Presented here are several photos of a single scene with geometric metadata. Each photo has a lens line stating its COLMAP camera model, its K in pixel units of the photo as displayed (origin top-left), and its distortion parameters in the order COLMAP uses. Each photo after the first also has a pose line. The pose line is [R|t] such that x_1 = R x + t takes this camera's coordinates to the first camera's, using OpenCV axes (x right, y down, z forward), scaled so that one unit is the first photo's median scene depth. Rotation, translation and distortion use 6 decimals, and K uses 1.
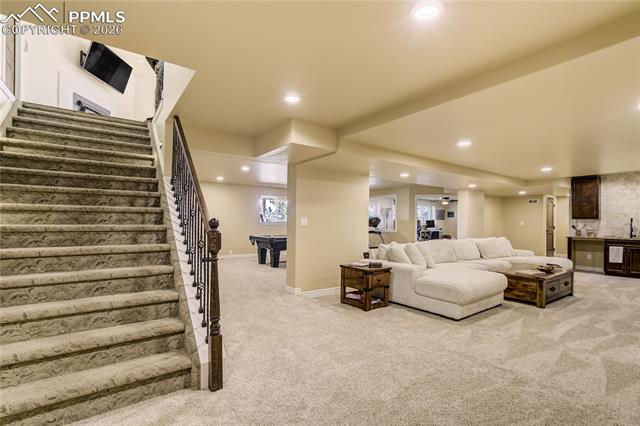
lens RADIAL K [[297.4, 0, 297.0], [0, 297.4, 216.4], [0, 0, 1]] dist [-0.035387, 0.014387]
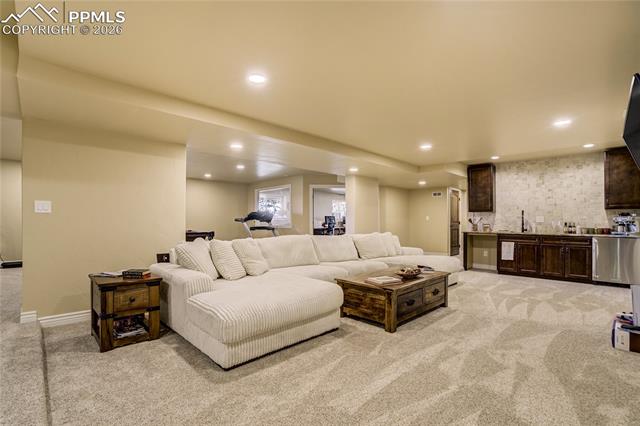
lens RADIAL K [[297.4, 0, 290.2], [0, 297.4, 213.4], [0, 0, 1]] dist [-0.035387, 0.014387]
pose [[0.989569, 0.005292, 0.143965, 0.349908], [-0.005015, 0.999985, -0.002284, 0.024013], [-0.143975, 0.001538, 0.989580, 0.235636]]
